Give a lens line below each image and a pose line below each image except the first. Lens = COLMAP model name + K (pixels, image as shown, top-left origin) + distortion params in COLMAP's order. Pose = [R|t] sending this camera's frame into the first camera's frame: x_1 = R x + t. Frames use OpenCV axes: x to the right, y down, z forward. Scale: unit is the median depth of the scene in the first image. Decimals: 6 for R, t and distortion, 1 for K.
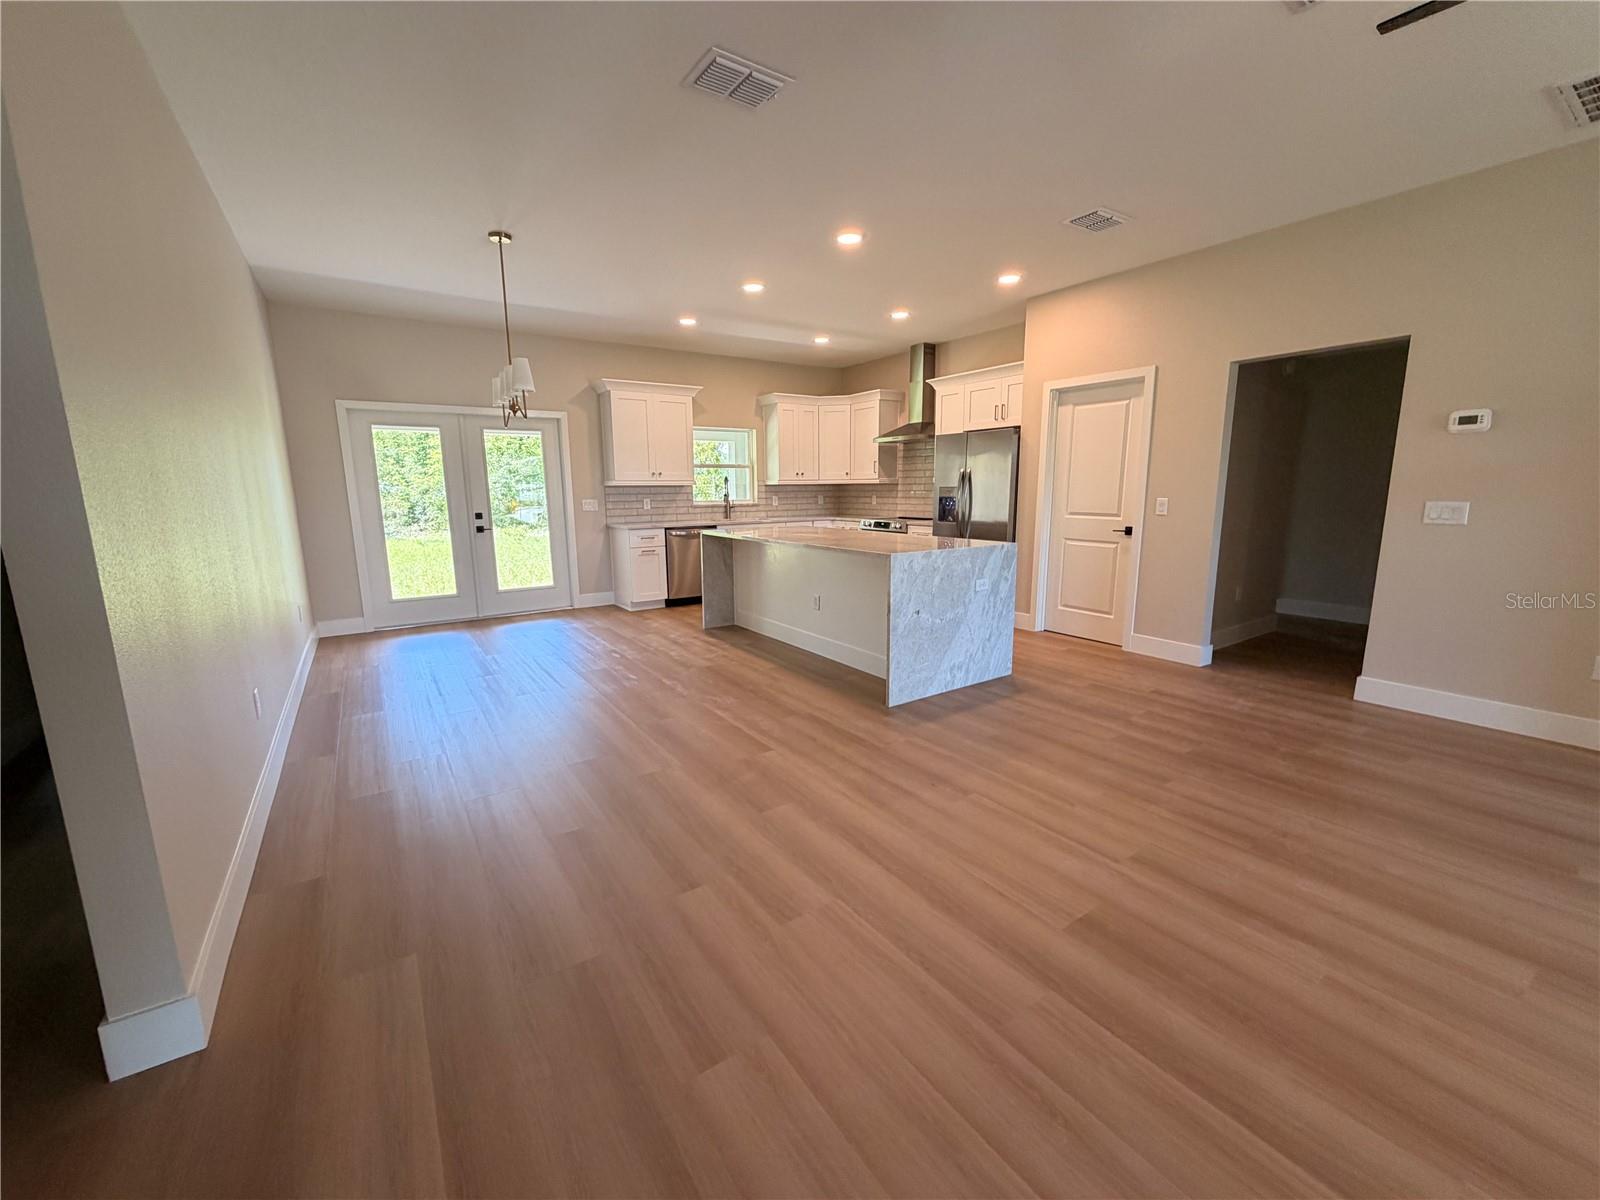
lens RADIAL K [[643.6, 0, 791.3], [0, 643.6, 599.1], [0, 0, 1]] dist [-0.001277, -0.000087]
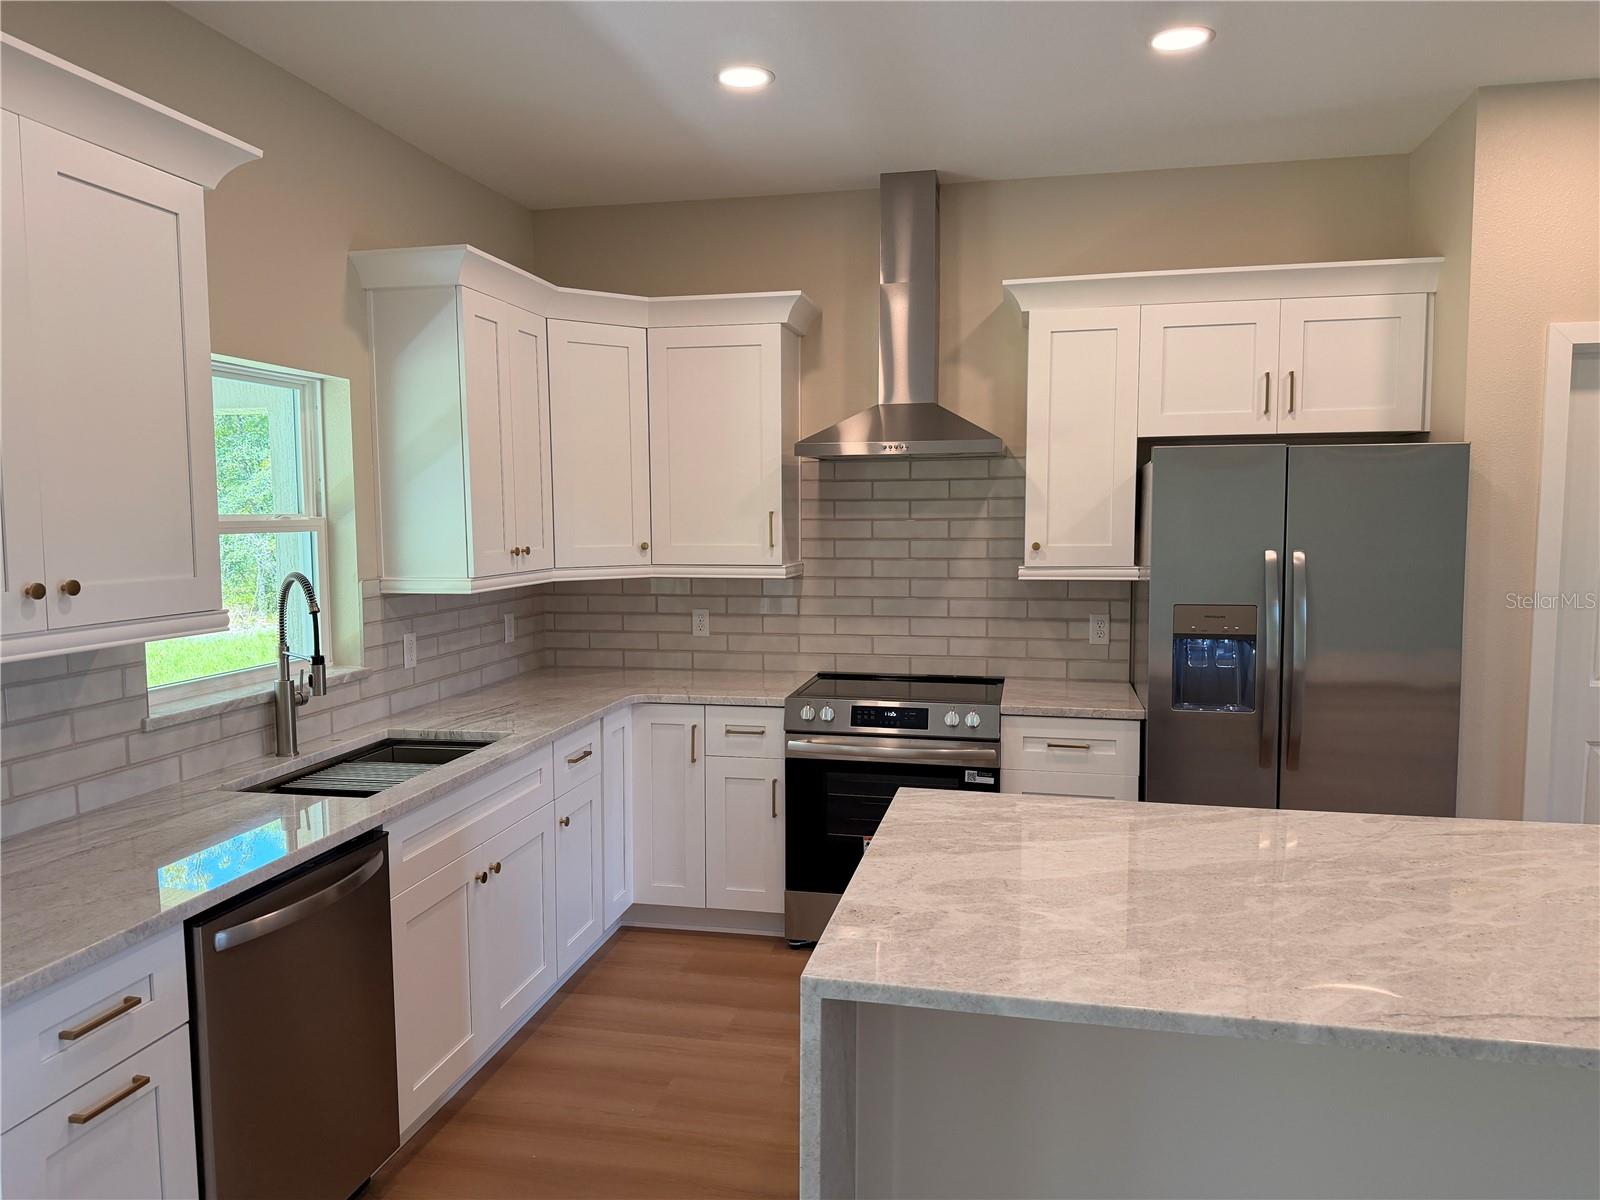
lens RADIAL K [[1120.8, 0, 800.0], [0, 1120.8, 600.0], [0, 0, 1]] dist [0.027886, -0.002152]
pose [[0.705509, -0.050475, 0.706901, -0.310398], [0.120711, 0.991444, -0.049681, -0.171229], [-0.698345, 0.120381, 0.705566, 0.731629]]
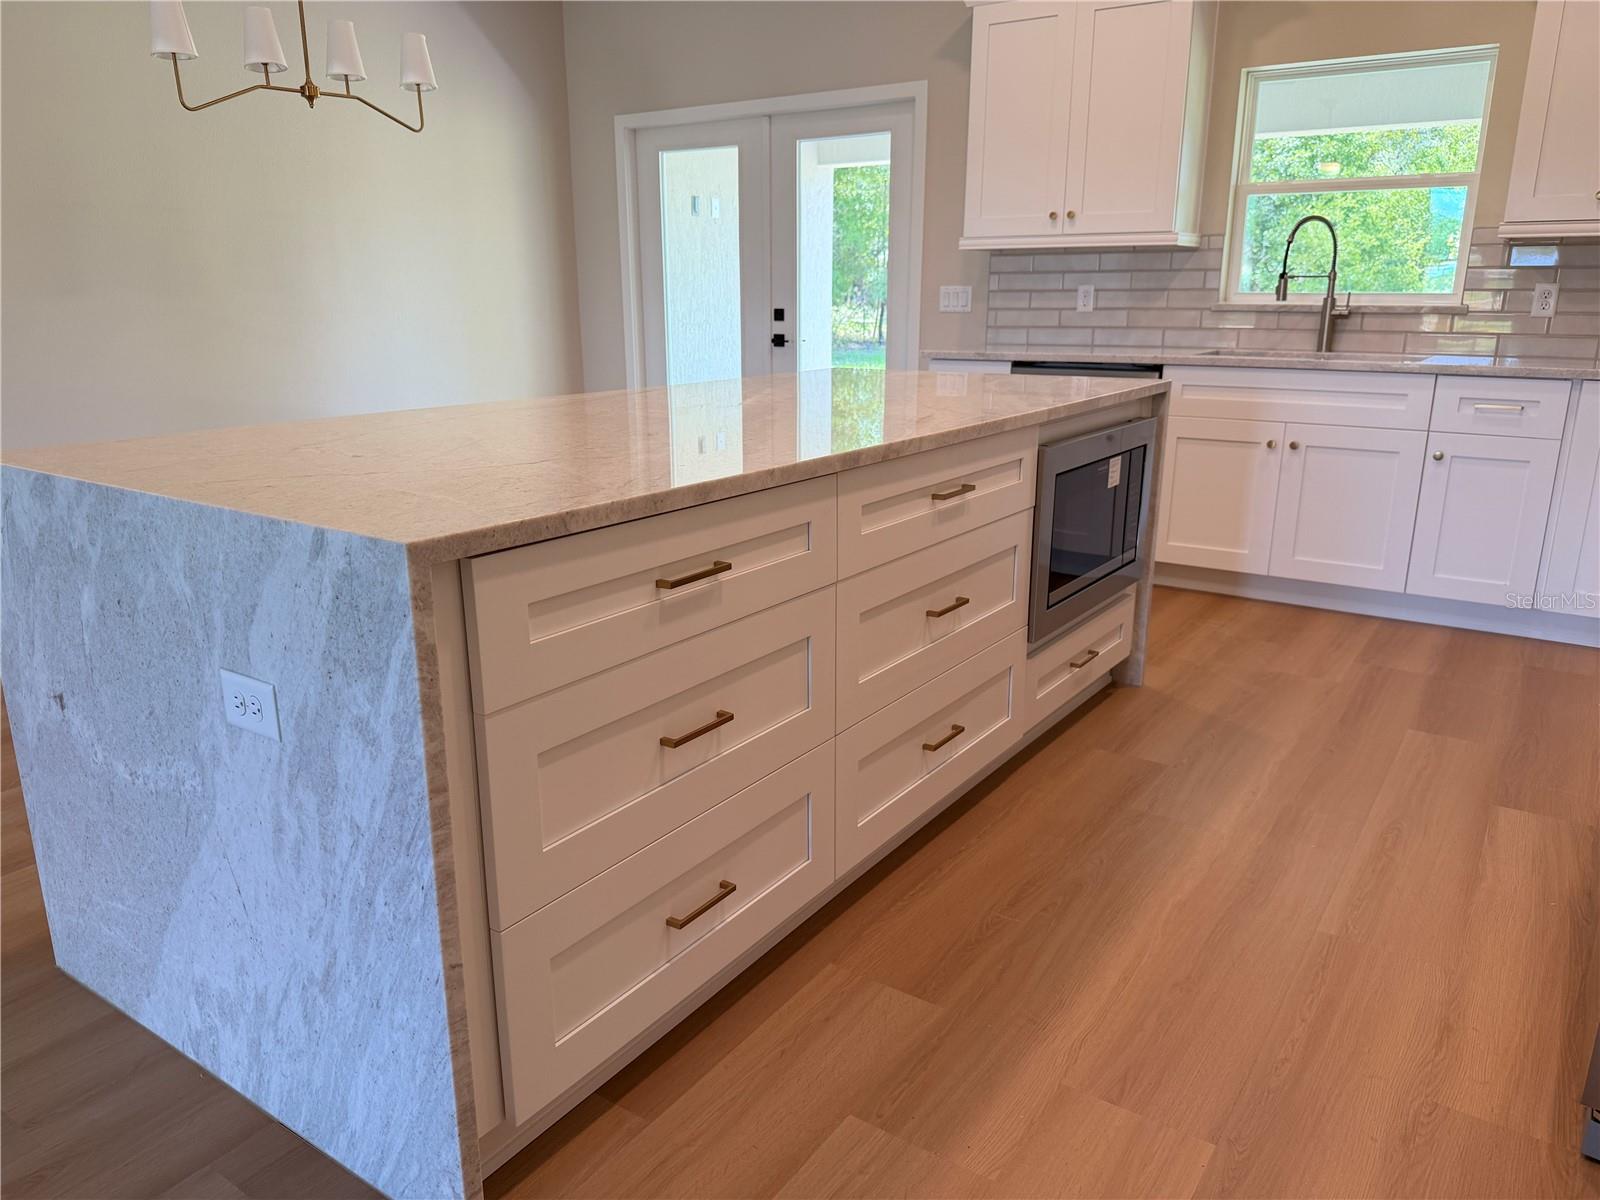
lens RADIAL K [[1151.9, 0, 796.9], [0, 1151.9, 624.1], [0, 0, 1]] dist [-0.004058, -0.005219]
pose [[0.381534, 0.265760, -0.885327, 0.434638], [-0.158267, 0.962416, 0.220695, -0.098352], [0.910705, 0.055915, 0.409255, 0.660026]]
